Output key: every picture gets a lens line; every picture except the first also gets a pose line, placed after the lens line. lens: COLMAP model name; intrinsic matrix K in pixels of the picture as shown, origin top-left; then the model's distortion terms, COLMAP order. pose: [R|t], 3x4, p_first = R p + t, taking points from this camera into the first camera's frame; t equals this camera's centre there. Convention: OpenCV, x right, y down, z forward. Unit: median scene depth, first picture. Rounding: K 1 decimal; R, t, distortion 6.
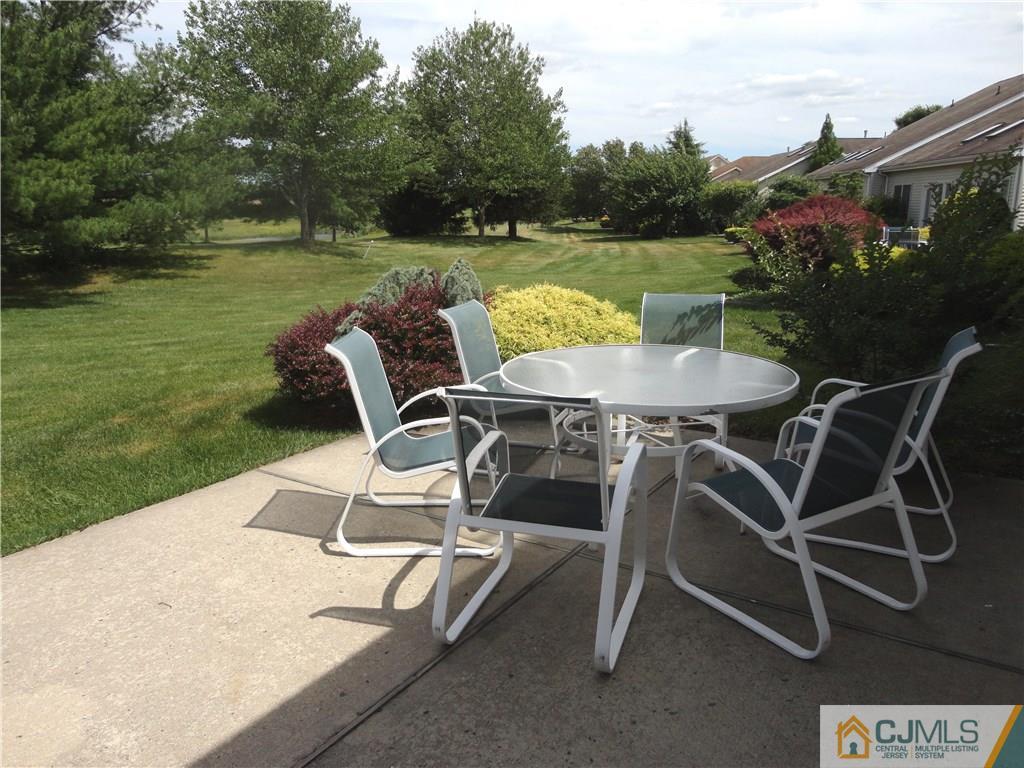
lens RADIAL K [[746.3, 0, 515.0], [0, 746.3, 383.4], [0, 0, 1]] dist [0.003670, -0.008186]
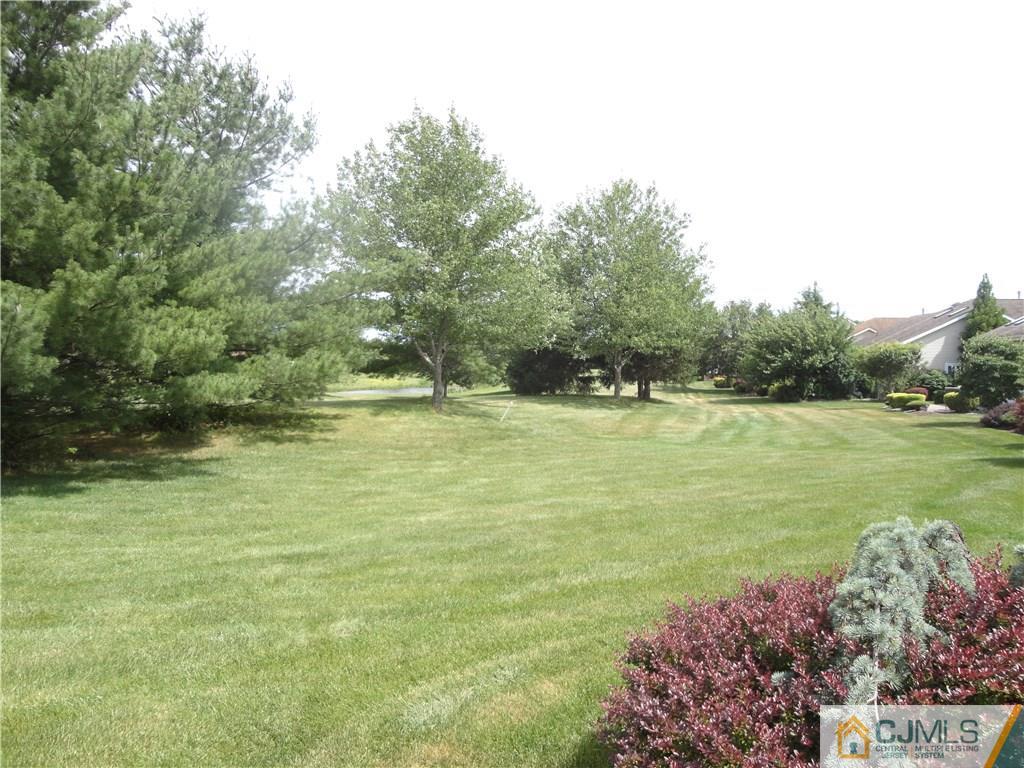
lens RADIAL K [[746.3, 0, 510.2], [0, 746.3, 383.6], [0, 0, 1]] dist [0.003670, -0.008186]
pose [[0.991180, 0.019902, -0.131019, -0.092056], [-0.046254, 0.978438, -0.201296, -0.039963], [0.124187, 0.205581, 0.970729, 0.158200]]
